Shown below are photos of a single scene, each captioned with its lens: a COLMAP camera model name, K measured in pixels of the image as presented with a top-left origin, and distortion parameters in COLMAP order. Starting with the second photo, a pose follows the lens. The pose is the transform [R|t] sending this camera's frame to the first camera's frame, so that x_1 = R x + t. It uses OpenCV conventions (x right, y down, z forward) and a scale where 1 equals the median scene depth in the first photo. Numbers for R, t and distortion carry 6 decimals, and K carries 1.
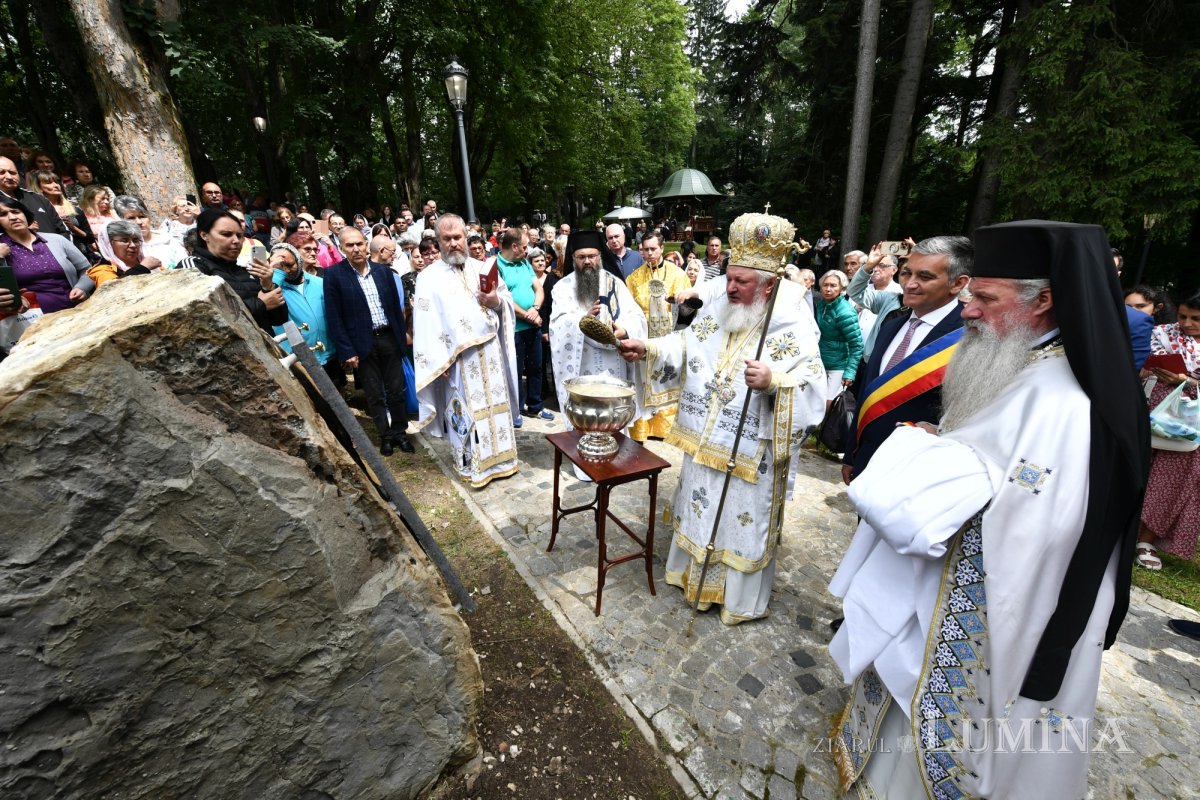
lens RADIAL K [[513.7, 0, 603.5], [0, 513.7, 404.8], [0, 0, 1]] dist [-0.003762, -0.000682]
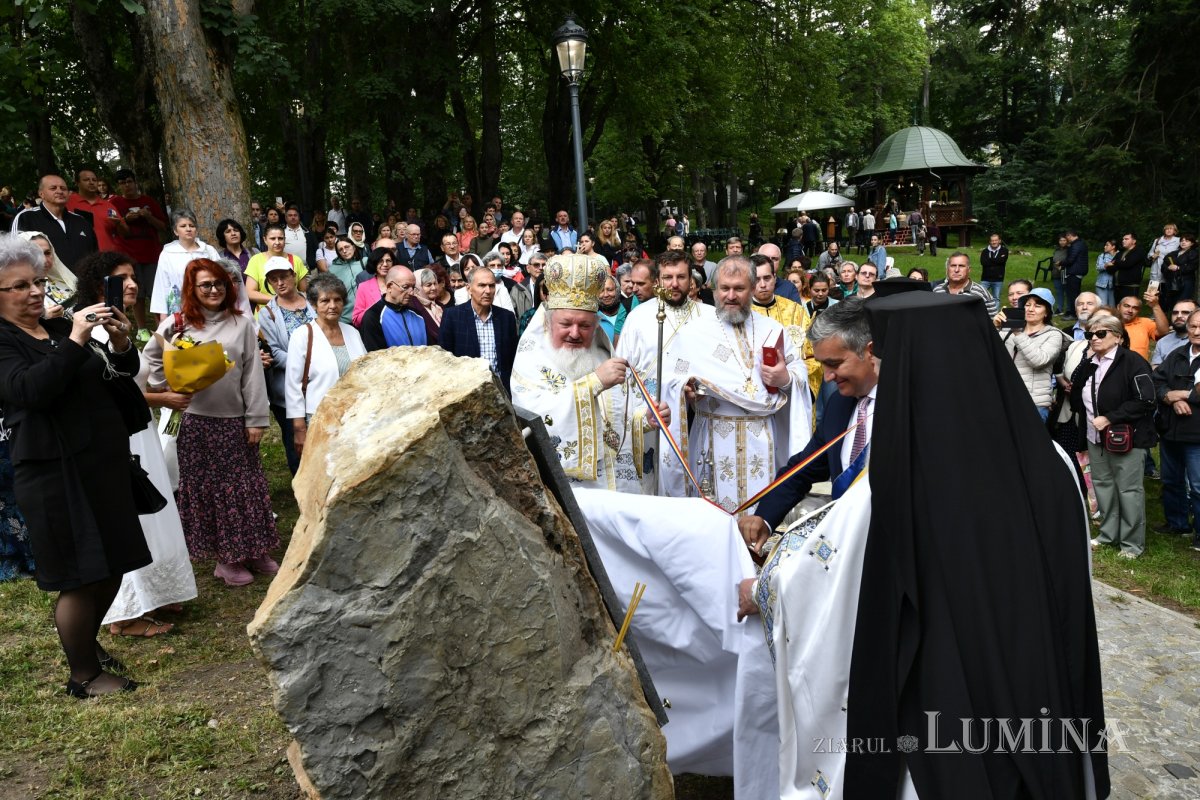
lens RADIAL K [[813.6, 0, 602.3], [0, 813.6, 395.7], [0, 0, 1]] dist [0.005656, 0.000967]
pose [[0.977864, 0.010353, -0.208986, -0.129979], [-0.039296, 0.990090, -0.134822, 0.069170], [0.205520, 0.140050, 0.968580, -0.741844]]
